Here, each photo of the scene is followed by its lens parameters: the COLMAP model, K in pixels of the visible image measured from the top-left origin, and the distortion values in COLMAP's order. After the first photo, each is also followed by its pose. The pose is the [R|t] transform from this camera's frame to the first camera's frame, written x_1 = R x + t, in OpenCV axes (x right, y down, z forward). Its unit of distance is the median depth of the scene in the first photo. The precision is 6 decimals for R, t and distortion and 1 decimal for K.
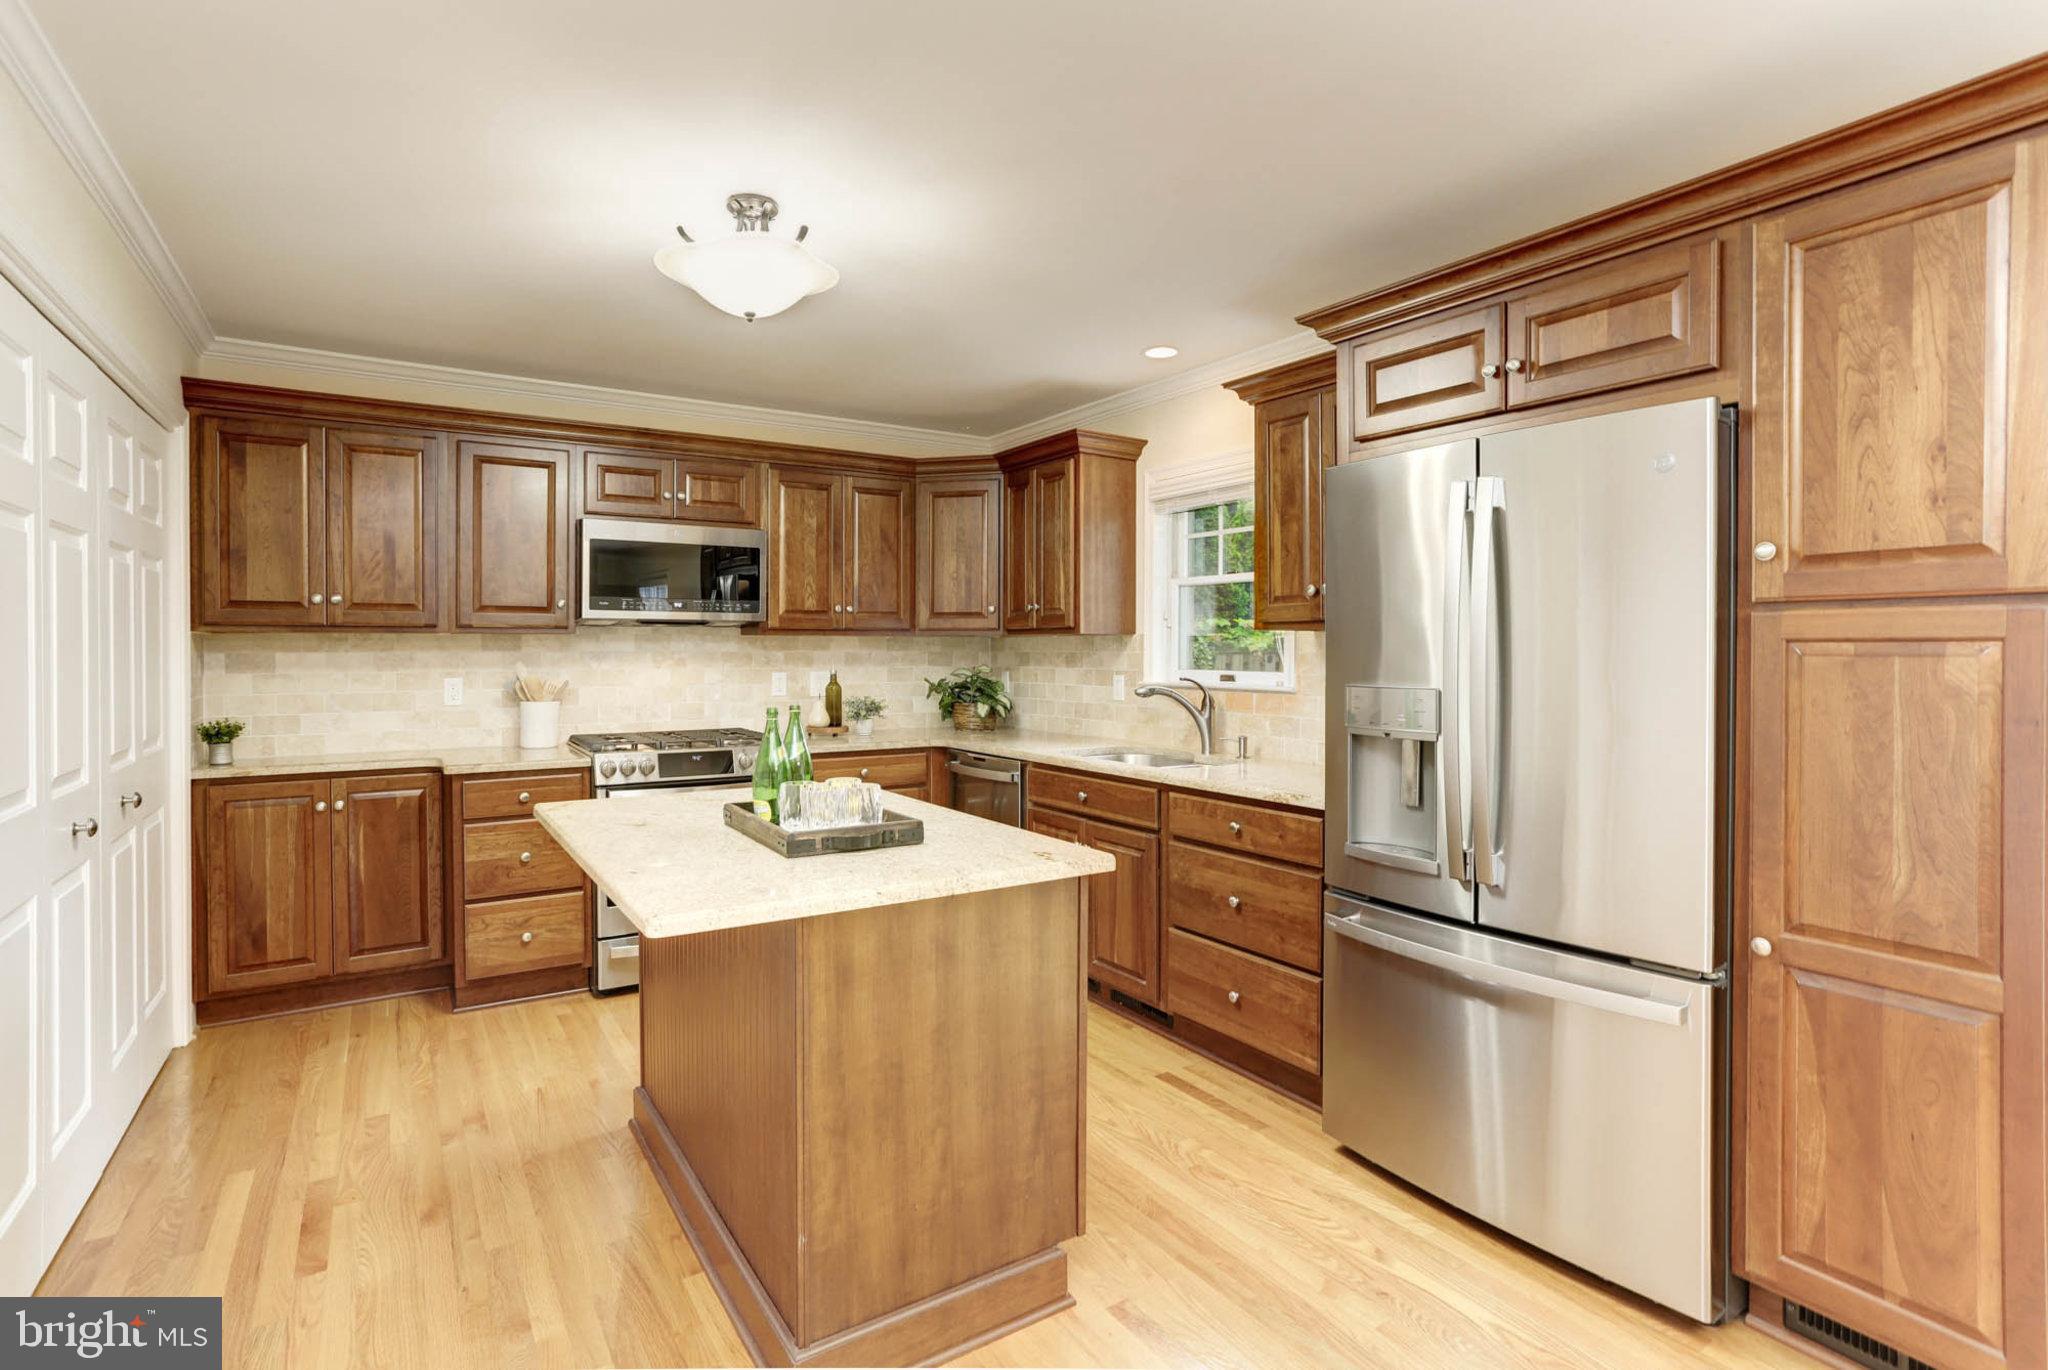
lens RADIAL K [[1023.0, 0, 1024.9], [0, 1023.0, 654.3], [0, 0, 1]] dist [-0.039146, 0.027132]
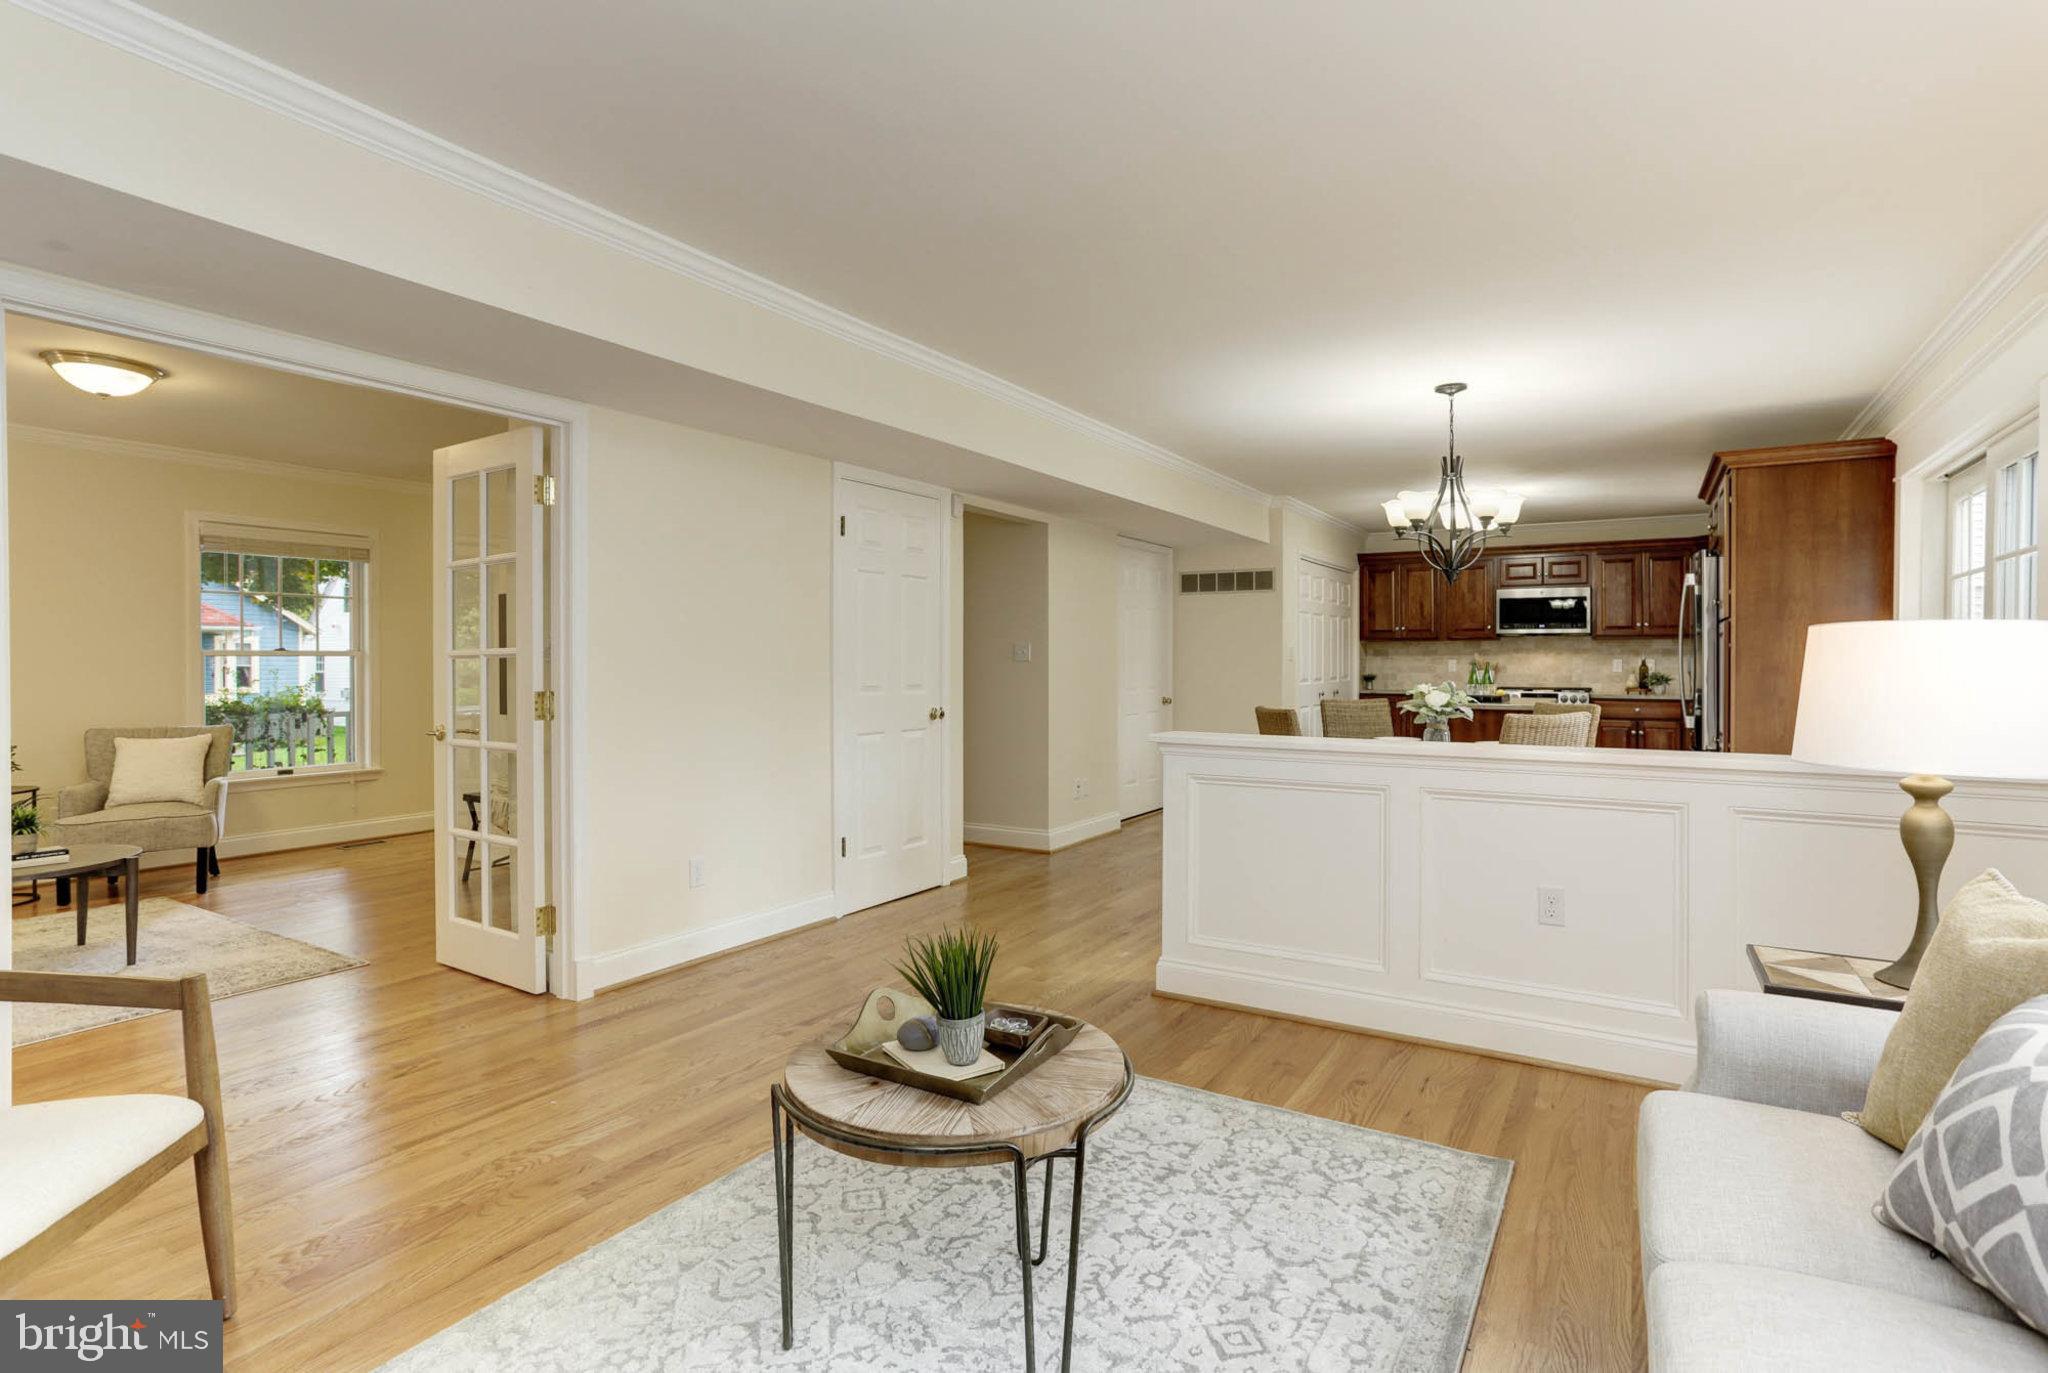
lens RADIAL K [[1023.0, 0, 1009.0], [0, 1023.0, 662.8], [0, 0, 1]] dist [-0.039146, 0.027132]
pose [[0.423108, 0.004005, -0.906071, 1.120325], [-0.006524, 0.999978, 0.001374, 0.033055], [0.906056, 0.005330, 0.423124, -0.920825]]
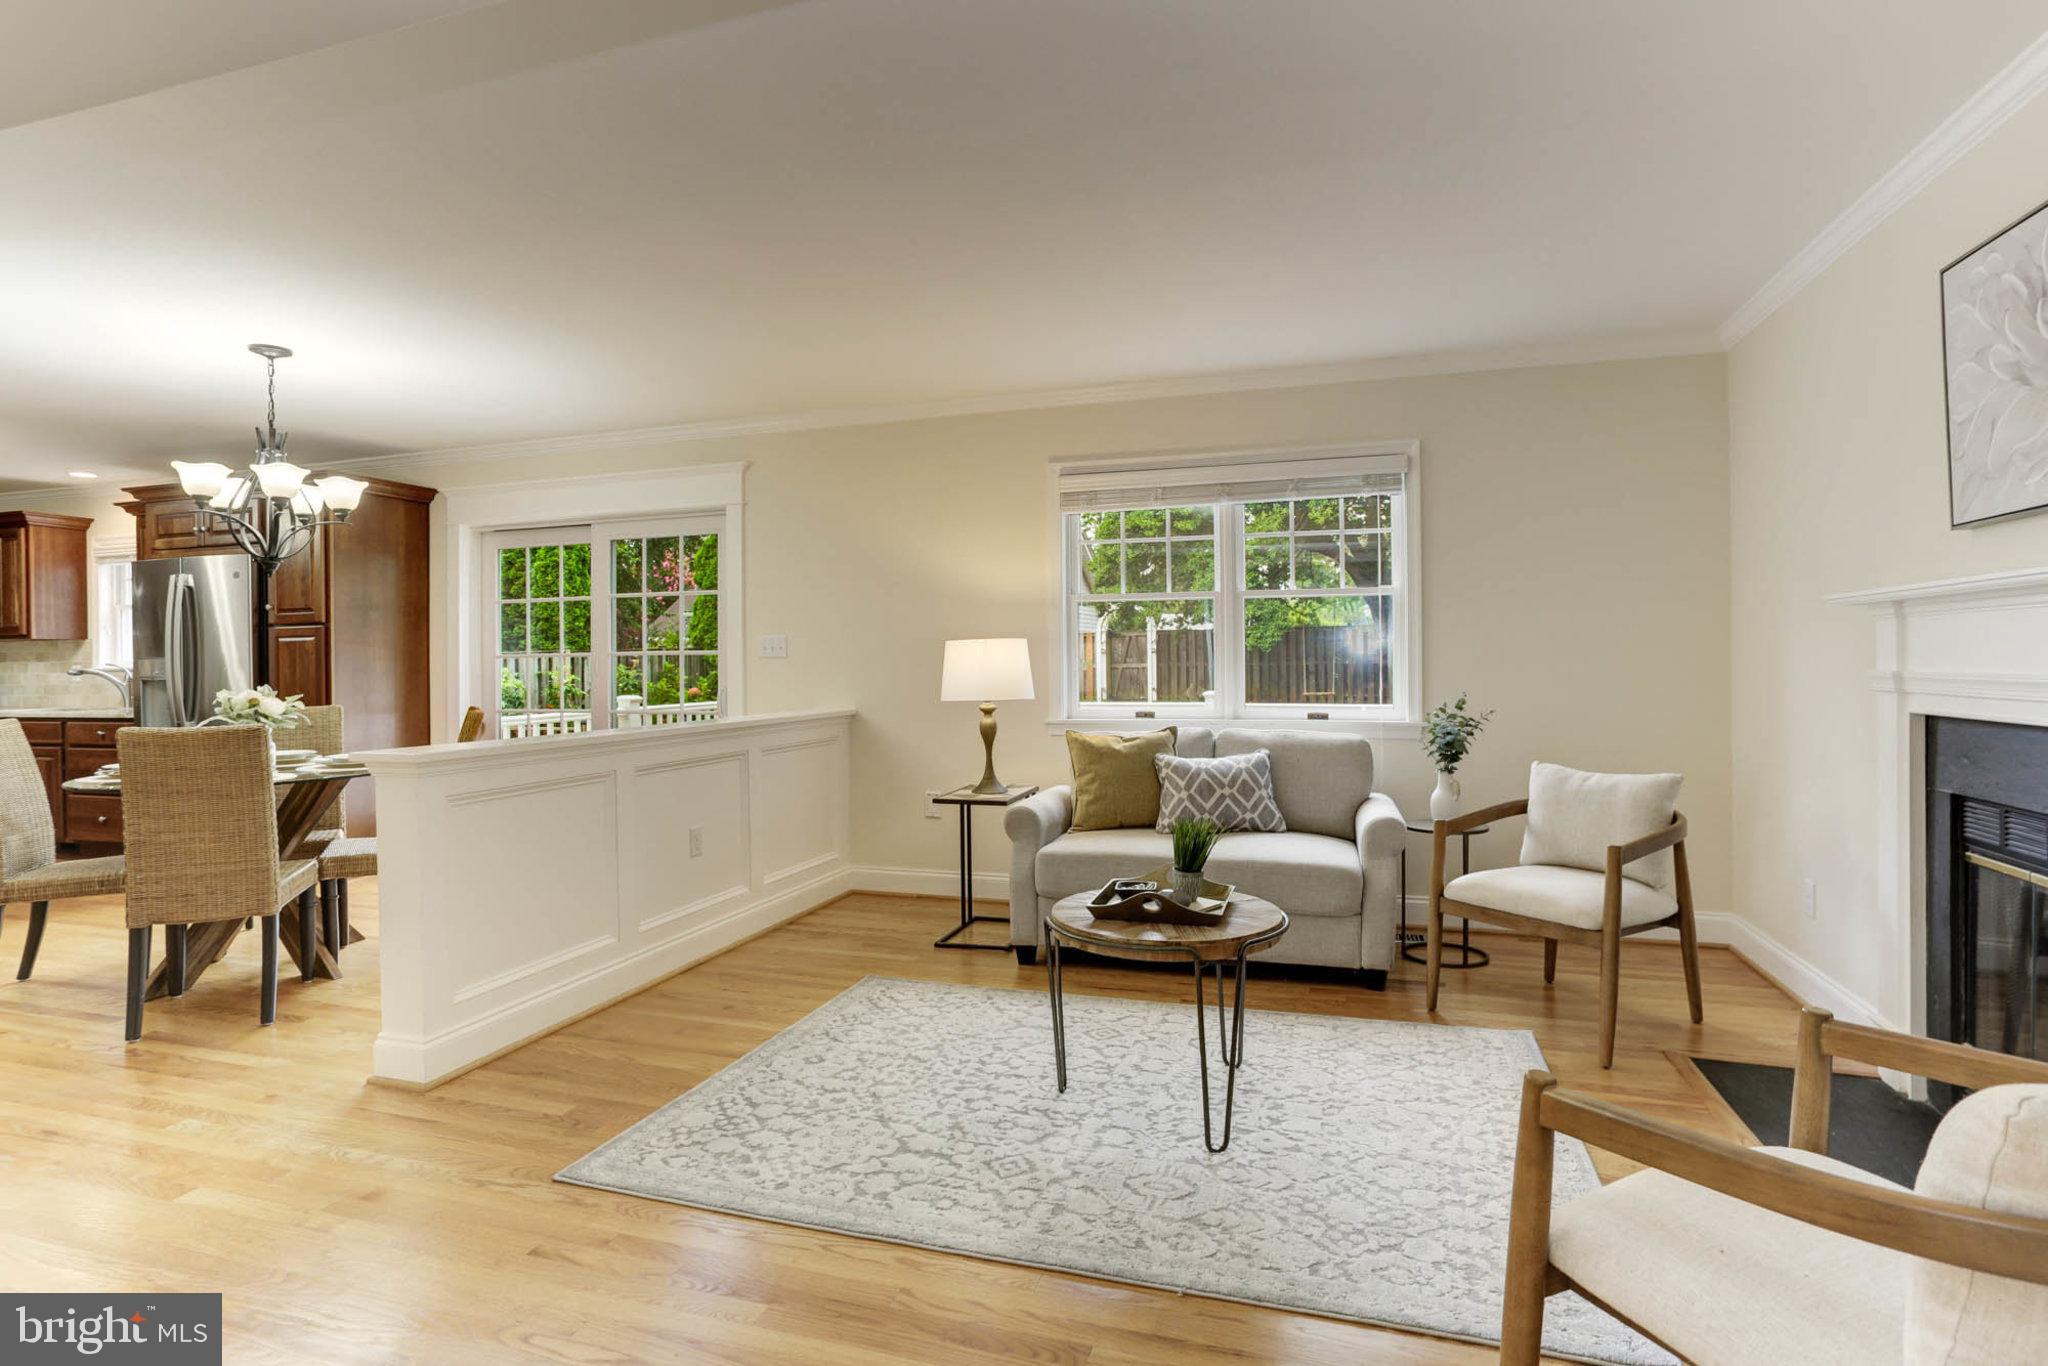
lens RADIAL K [[1023.0, 0, 1032.2], [0, 1023.0, 645.6], [0, 0, 1]] dist [-0.039146, 0.027132]
pose [[0.763889, 0.006419, 0.645316, 0.231729], [0.012862, 0.999600, -0.025168, 0.051069], [-0.645220, 0.027525, 0.763501, -1.205064]]
